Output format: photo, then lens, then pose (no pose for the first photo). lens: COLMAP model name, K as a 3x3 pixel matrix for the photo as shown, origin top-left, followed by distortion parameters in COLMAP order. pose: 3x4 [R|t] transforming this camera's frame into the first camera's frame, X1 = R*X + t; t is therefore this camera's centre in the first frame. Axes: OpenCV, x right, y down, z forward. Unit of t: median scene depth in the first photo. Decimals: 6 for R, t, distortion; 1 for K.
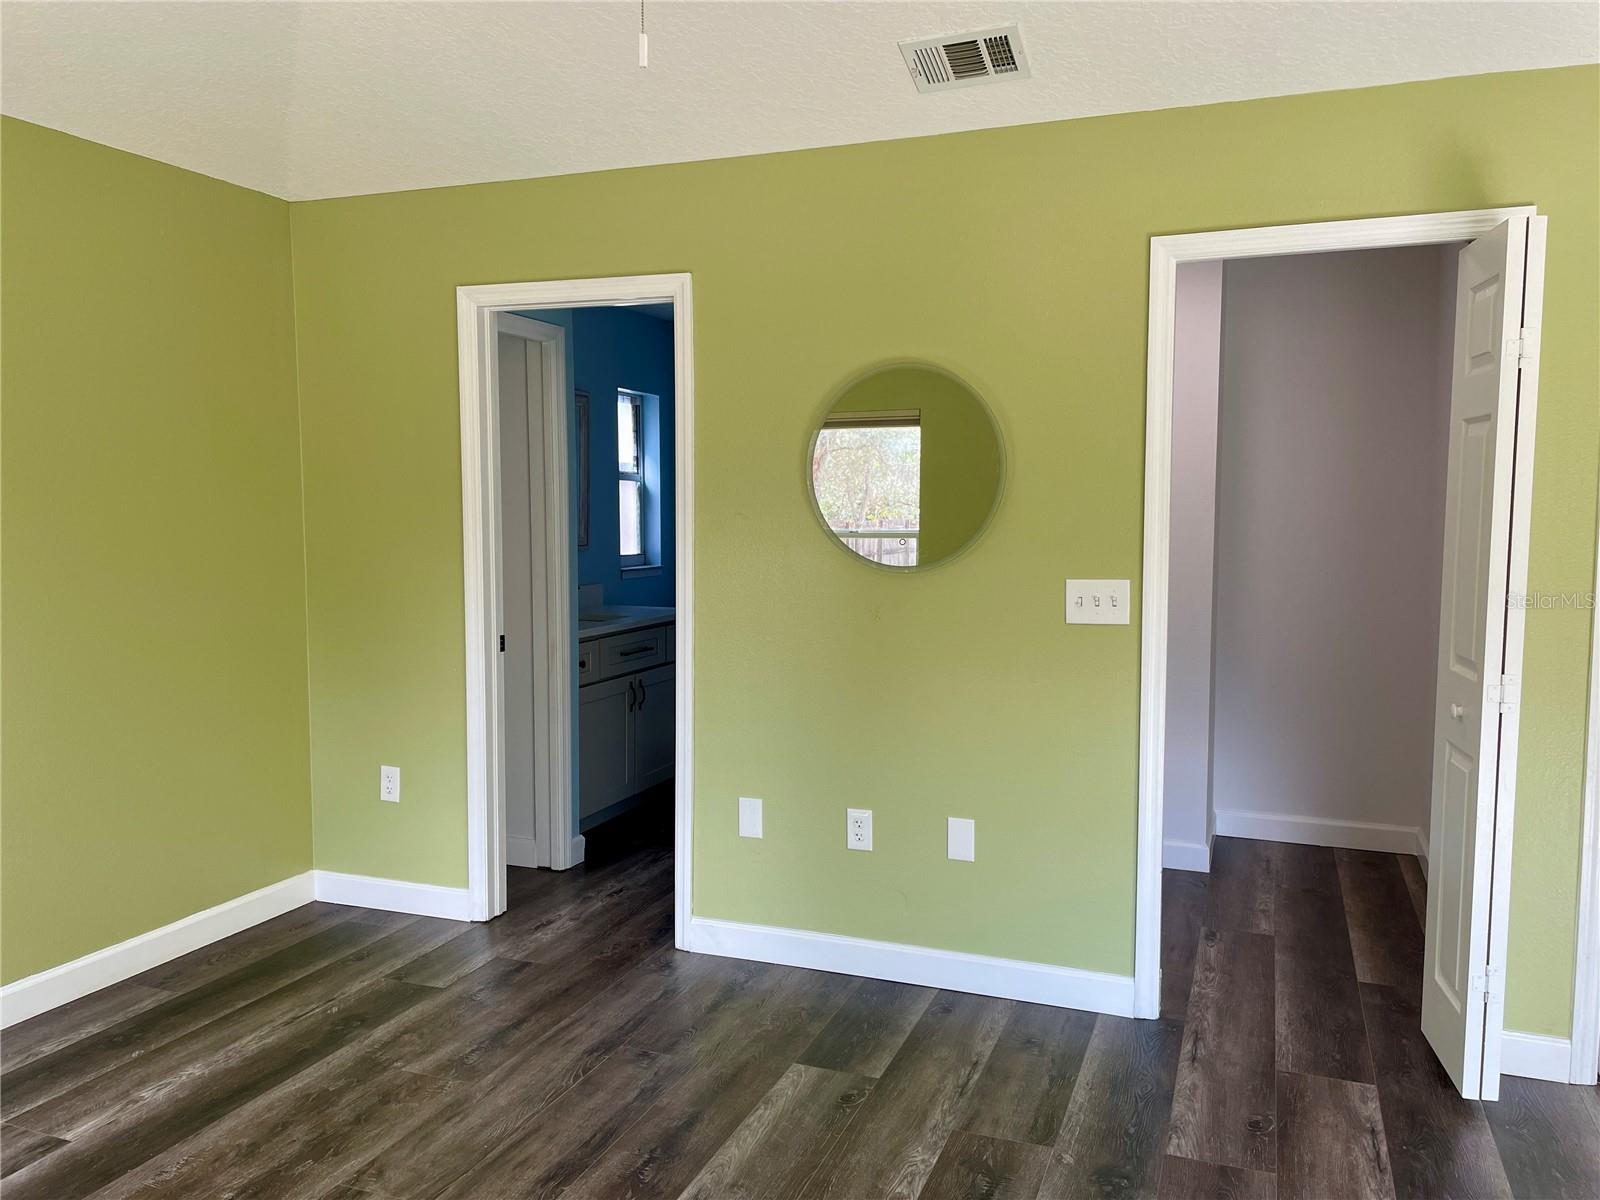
lens RADIAL K [[1207.8, 0, 806.1], [0, 1207.8, 602.7], [0, 0, 1]] dist [0.087077, -0.109445]
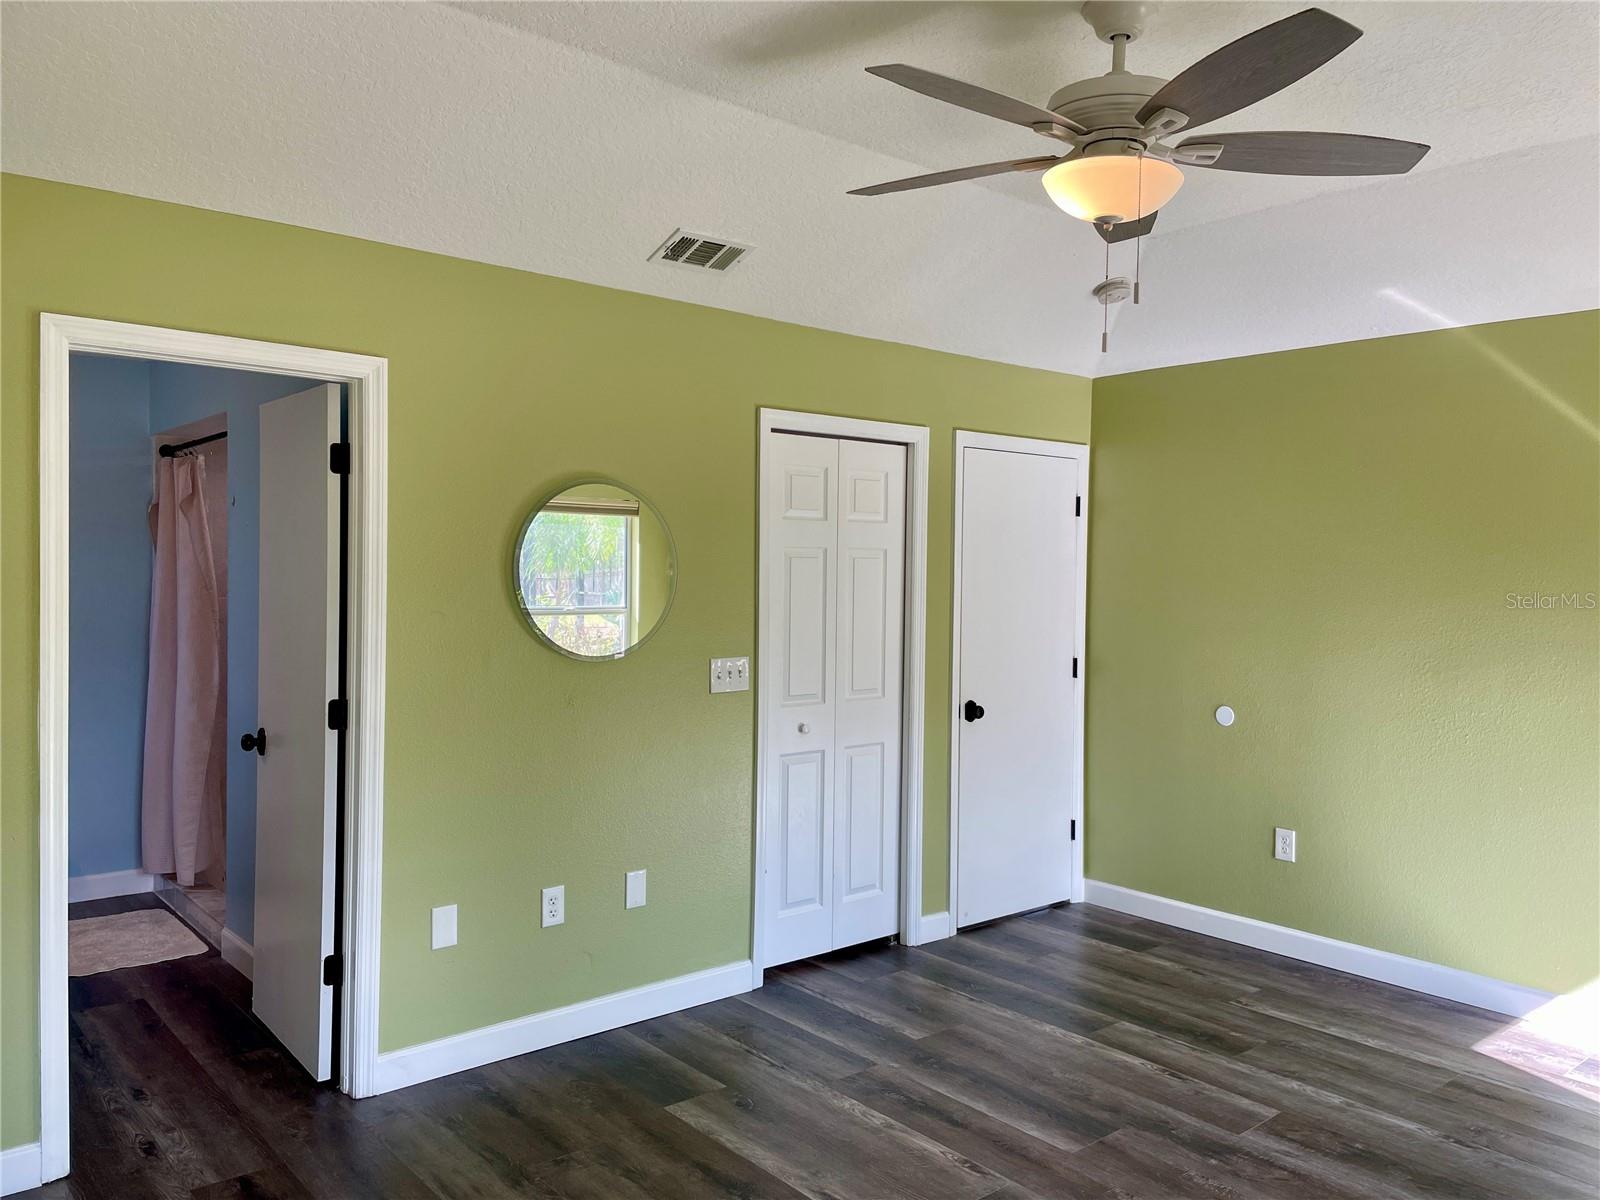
lens RADIAL K [[1207.8, 0, 813.0], [0, 1207.8, 604.3], [0, 0, 1]] dist [0.087077, -0.109445]
pose [[0.480190, -0.019143, 0.876956, -0.845536], [0.059390, 0.998177, -0.010730, -0.056818], [-0.875152, 0.057235, 0.480452, 0.293290]]
